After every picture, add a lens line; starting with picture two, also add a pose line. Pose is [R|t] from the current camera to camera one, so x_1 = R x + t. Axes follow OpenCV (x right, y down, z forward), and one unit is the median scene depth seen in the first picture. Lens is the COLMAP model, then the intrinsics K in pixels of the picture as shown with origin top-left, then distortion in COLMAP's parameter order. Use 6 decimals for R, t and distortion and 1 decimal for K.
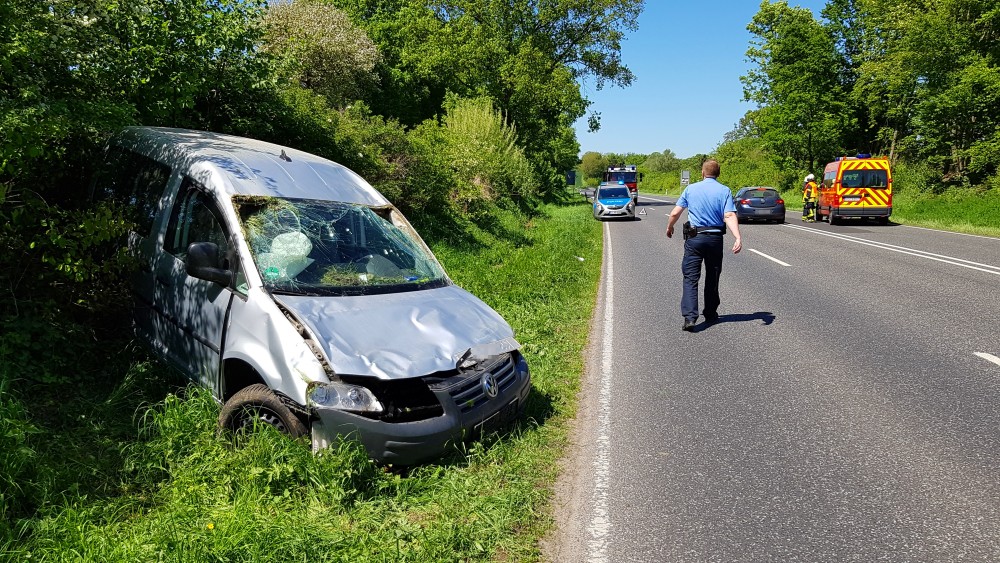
lens RADIAL K [[734.4, 0, 496.1], [0, 734.4, 284.5], [0, 0, 1]] dist [0.094455, -0.171842]
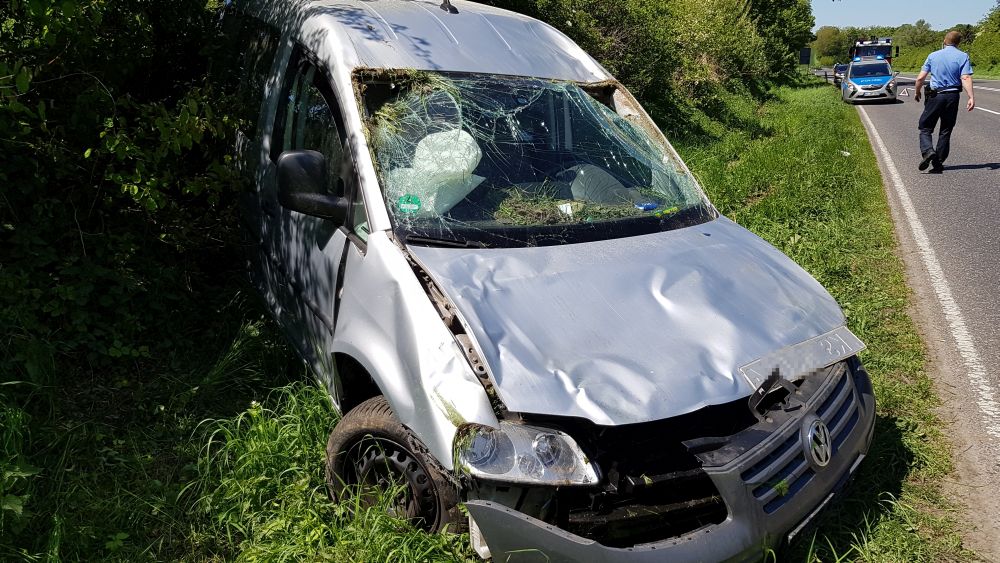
lens RADIAL K [[734.4, 0, 496.1], [0, 734.4, 284.5], [0, 0, 1]] dist [0.094455, -0.171842]
pose [[0.961492, 0.041369, -0.271703, -0.075085], [-0.001978, 0.989623, 0.143678, -0.033660], [0.274827, -0.137607, 0.951596, 0.435284]]
